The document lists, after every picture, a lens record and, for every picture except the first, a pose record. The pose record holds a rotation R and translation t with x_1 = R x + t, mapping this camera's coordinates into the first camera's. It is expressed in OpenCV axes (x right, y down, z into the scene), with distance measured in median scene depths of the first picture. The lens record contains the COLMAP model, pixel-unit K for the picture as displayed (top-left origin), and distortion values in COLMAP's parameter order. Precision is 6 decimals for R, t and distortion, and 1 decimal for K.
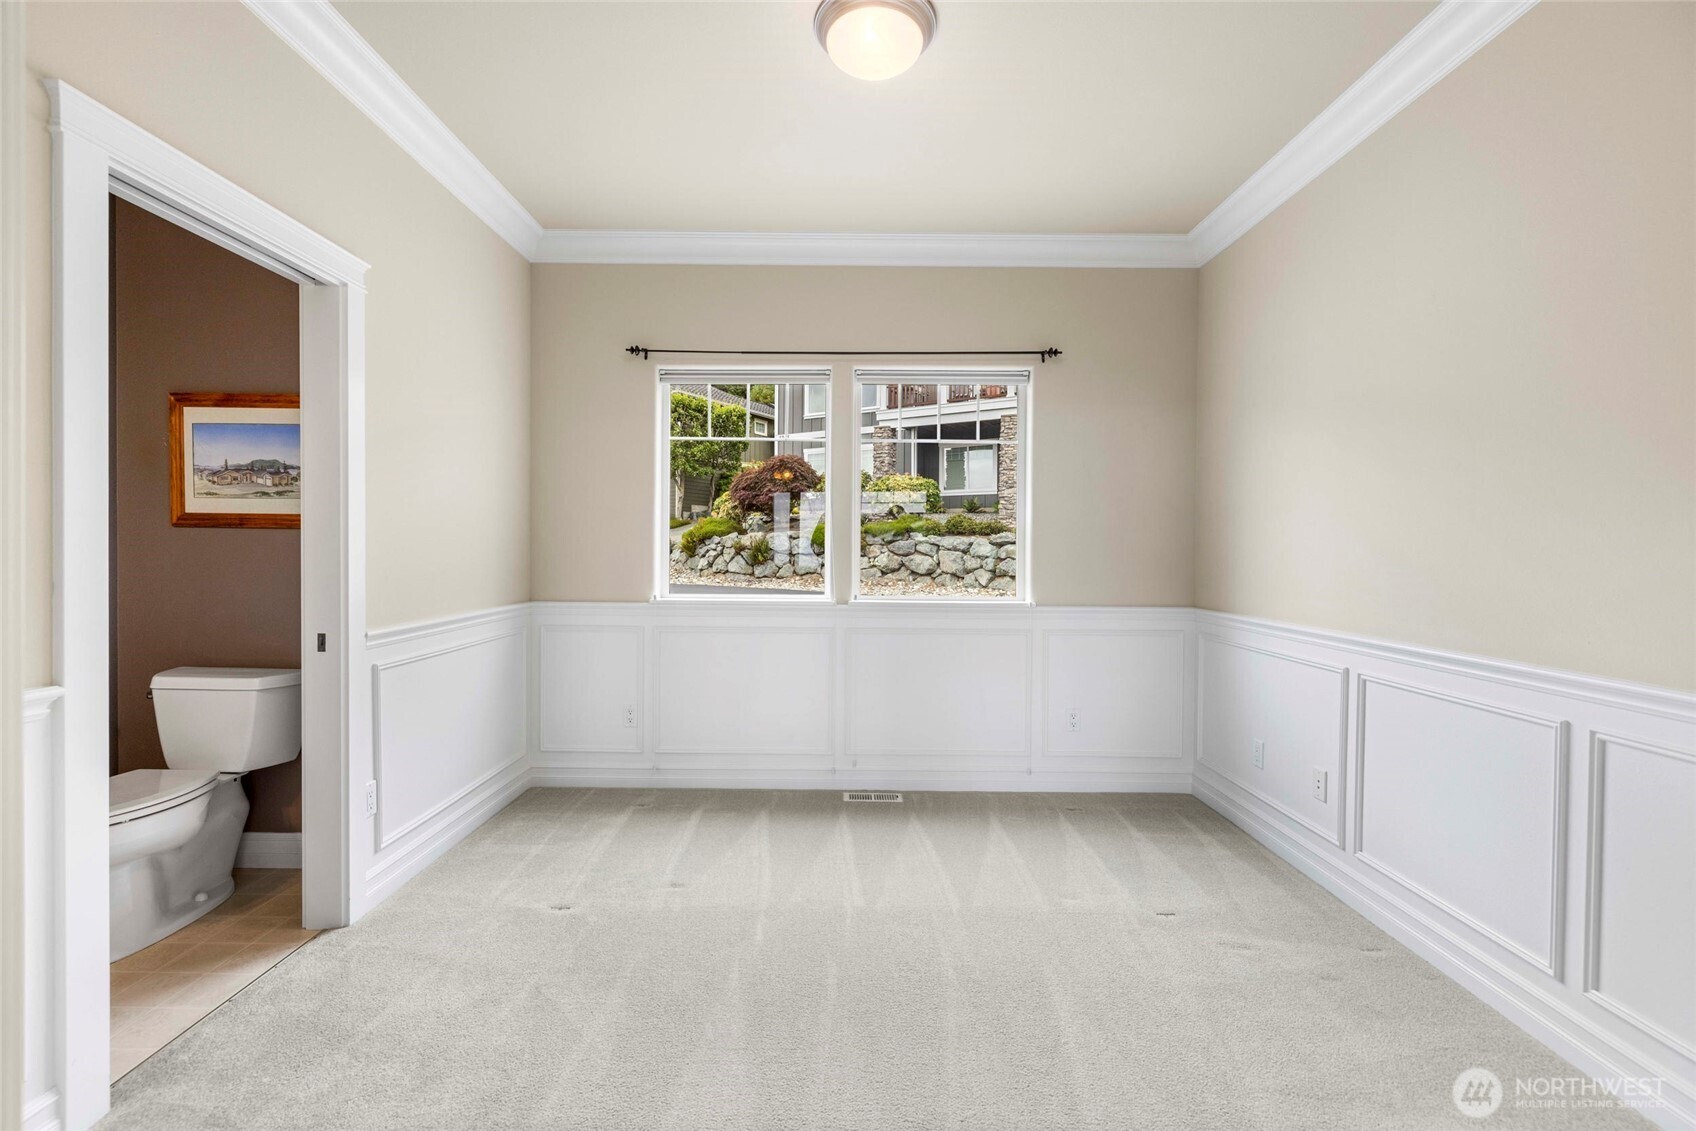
lens RADIAL K [[718.5, 0, 851.6], [0, 718.5, 562.1], [0, 0, 1]] dist [0.004784, -0.000676]
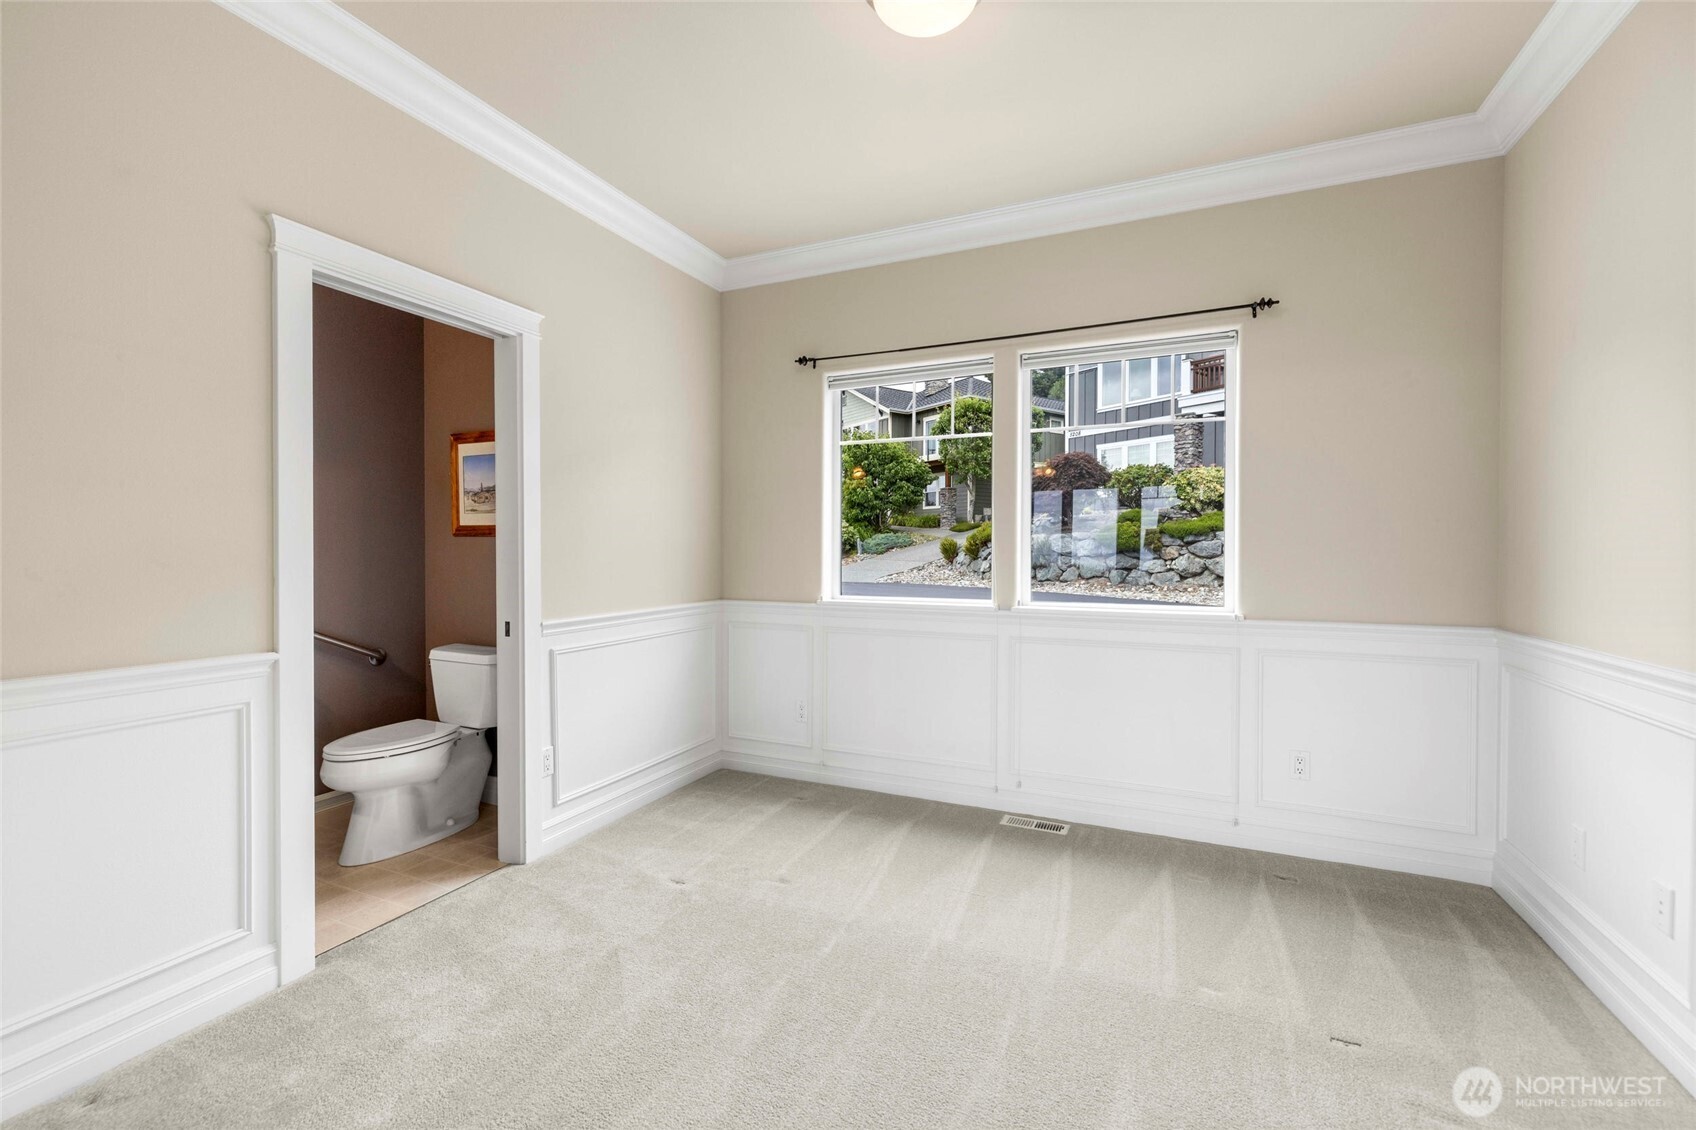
lens RADIAL K [[718.5, 0, 843.9], [0, 718.5, 563.9], [0, 0, 1]] dist [0.004784, -0.000676]
pose [[0.911124, 0.001586, -0.412129, 0.213173], [-0.002177, 0.999997, -0.000964, 0.000570], [0.412126, 0.001776, 0.911125, 0.088405]]
